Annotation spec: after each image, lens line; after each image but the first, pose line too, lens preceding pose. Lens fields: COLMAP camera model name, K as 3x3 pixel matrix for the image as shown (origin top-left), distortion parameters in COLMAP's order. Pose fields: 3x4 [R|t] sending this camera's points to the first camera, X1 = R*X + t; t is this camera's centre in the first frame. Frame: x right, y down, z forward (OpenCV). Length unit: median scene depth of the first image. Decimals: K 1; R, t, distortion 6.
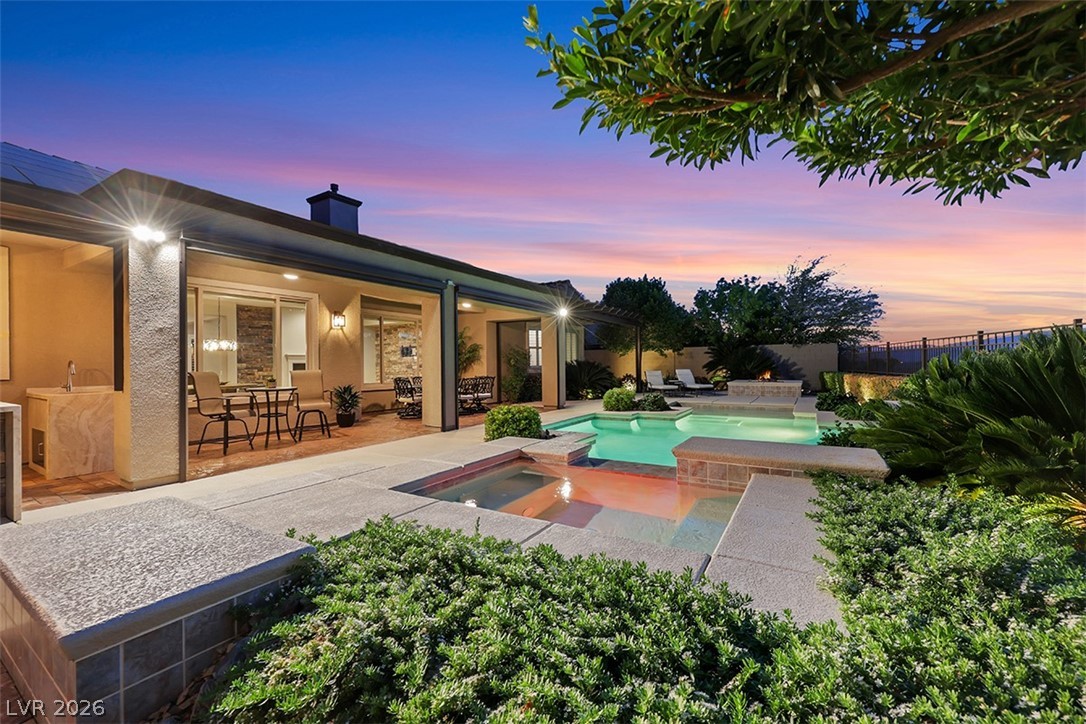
lens RADIAL K [[443.4, 0, 535.0], [0, 443.4, 357.5], [0, 0, 1]] dist [0.003626, 0.000244]
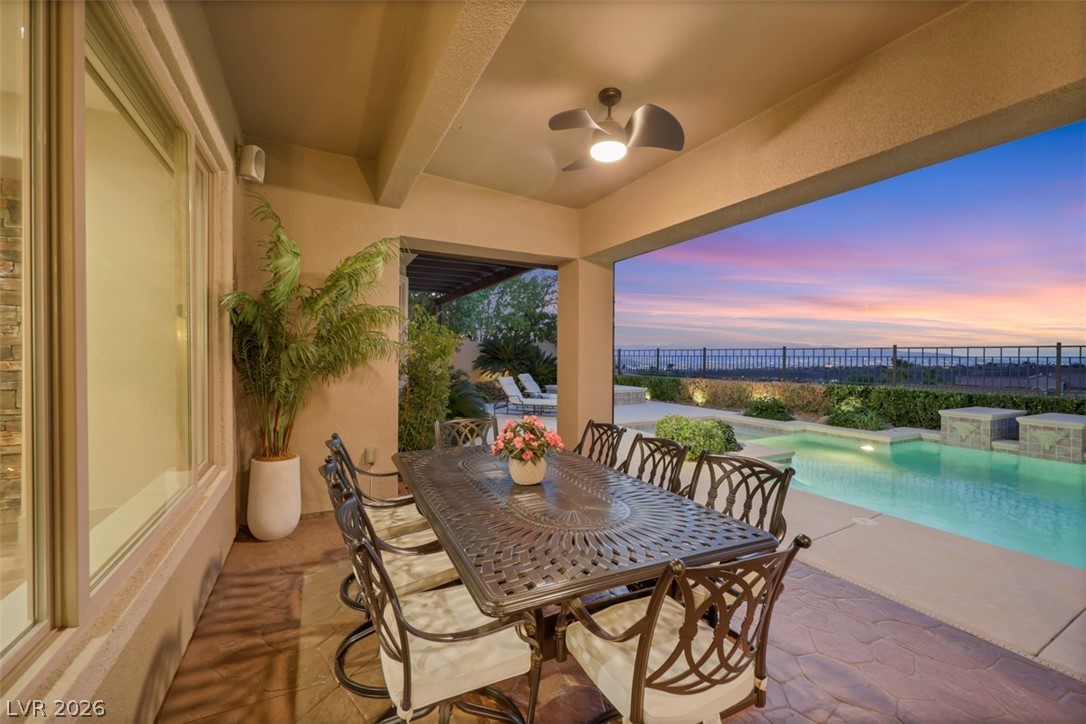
lens RADIAL K [[443.4, 0, 549.3], [0, 443.4, 358.9], [0, 0, 1]] dist [0.003626, 0.000244]
pose [[0.480562, 0.010990, 0.876892, -0.560597], [-0.027374, 0.999622, 0.002474, -0.000527], [-0.876533, -0.025193, 0.480681, 1.288293]]
